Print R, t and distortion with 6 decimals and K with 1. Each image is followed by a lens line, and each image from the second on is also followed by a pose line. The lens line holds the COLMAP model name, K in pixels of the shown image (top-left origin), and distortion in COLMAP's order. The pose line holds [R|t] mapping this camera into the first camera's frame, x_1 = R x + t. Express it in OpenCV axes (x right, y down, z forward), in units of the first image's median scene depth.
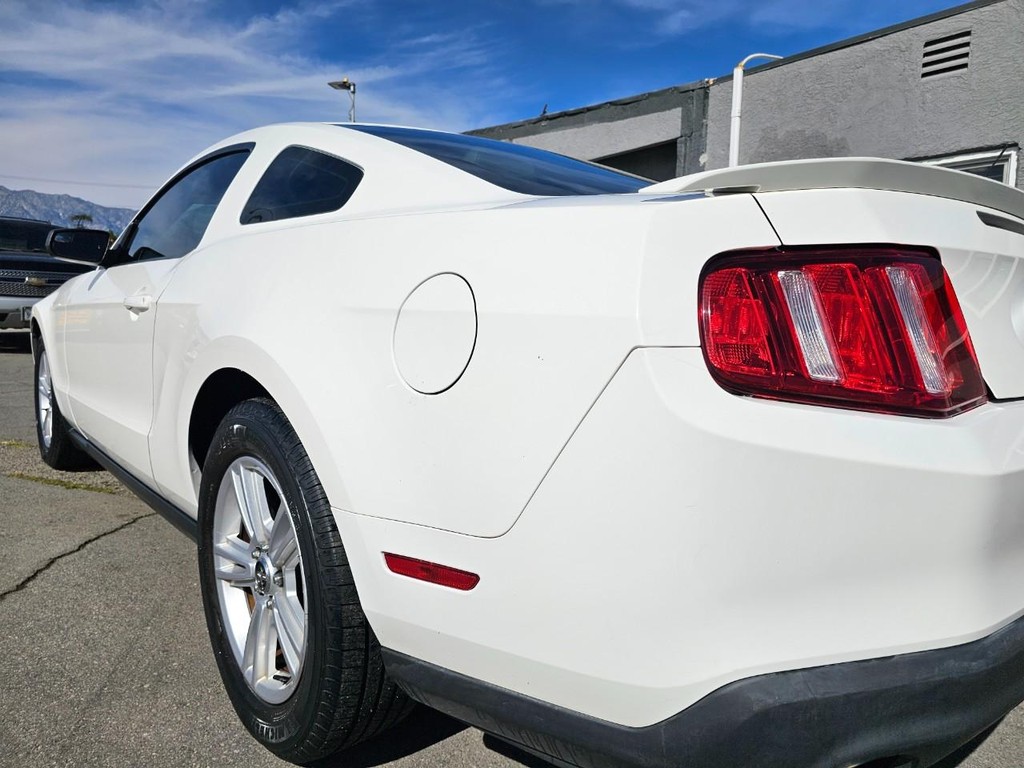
lens RADIAL K [[703.4, 0, 500.2], [0, 703.4, 371.2], [0, 0, 1]] dist [0.033689, -0.031273]
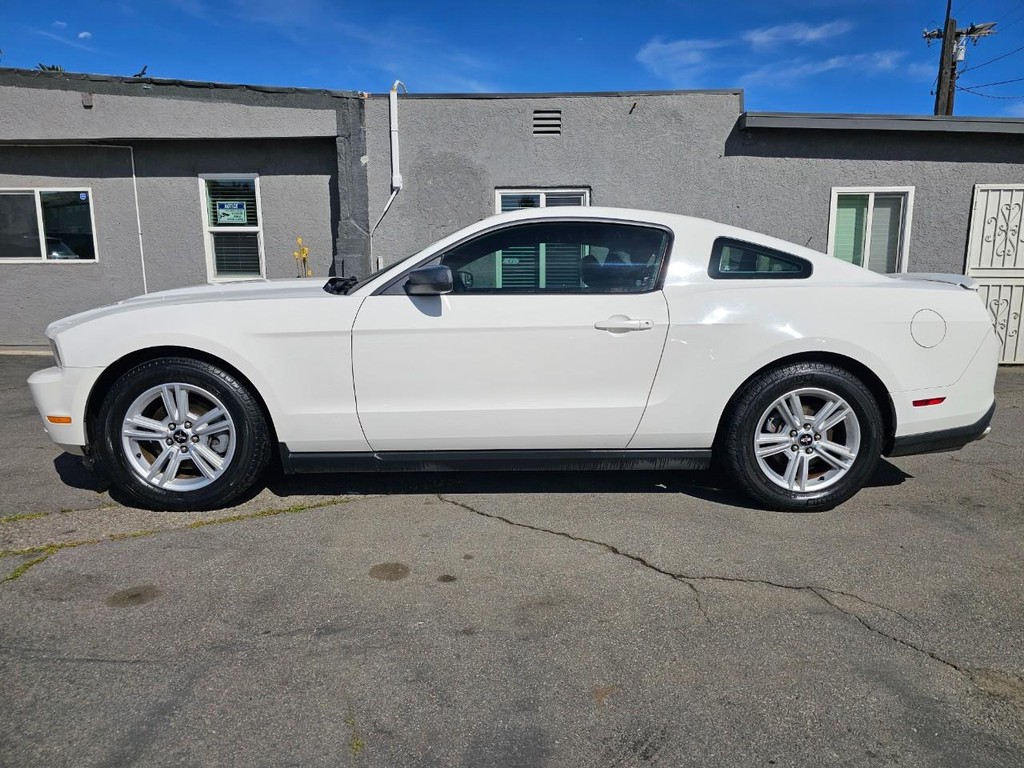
lens RADIAL K [[697.9, 0, 506.3], [0, 697.9, 377.4], [0, 0, 1]] dist [0.031258, -0.018660]
pose [[0.622756, -0.138879, 0.769992, -2.212489], [0.081336, 0.990280, 0.112828, -0.210905], [-0.778177, -0.007636, 0.627999, 0.274963]]
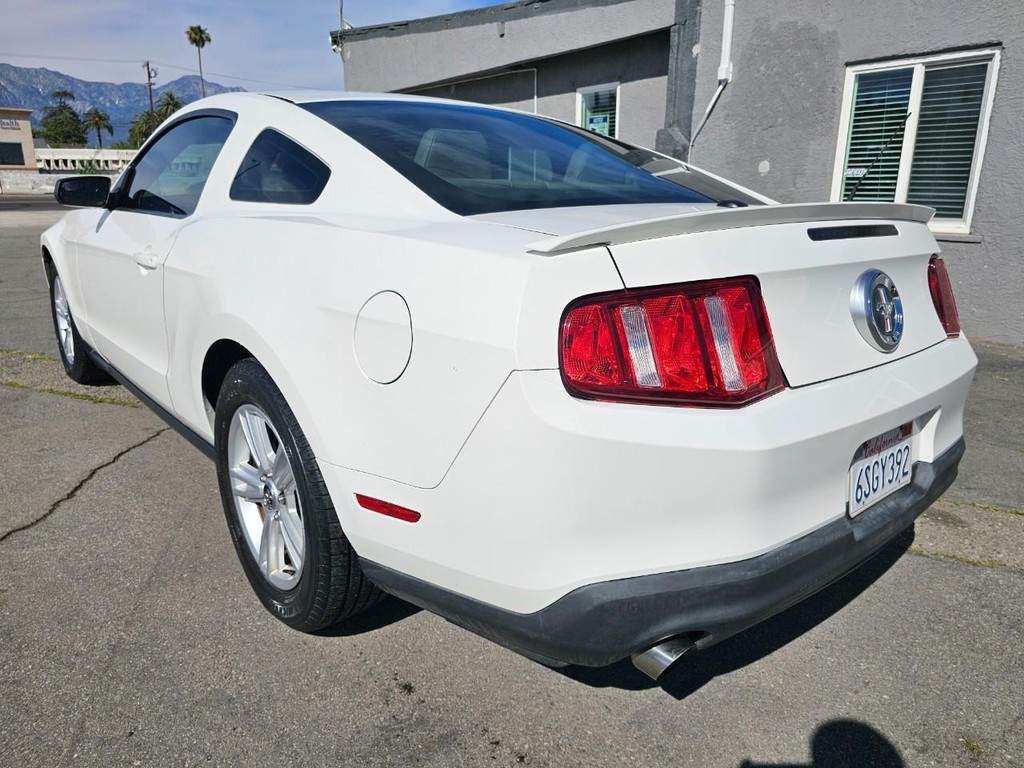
lens RADIAL K [[703.4, 0, 500.1], [0, 703.4, 375.1], [0, 0, 1]] dist [0.033689, -0.031273]
pose [[0.999915, -0.010929, -0.007163, 0.078890], [0.011999, 0.984990, 0.172195, -0.121950], [0.005174, -0.172266, 0.985037, -0.184559]]
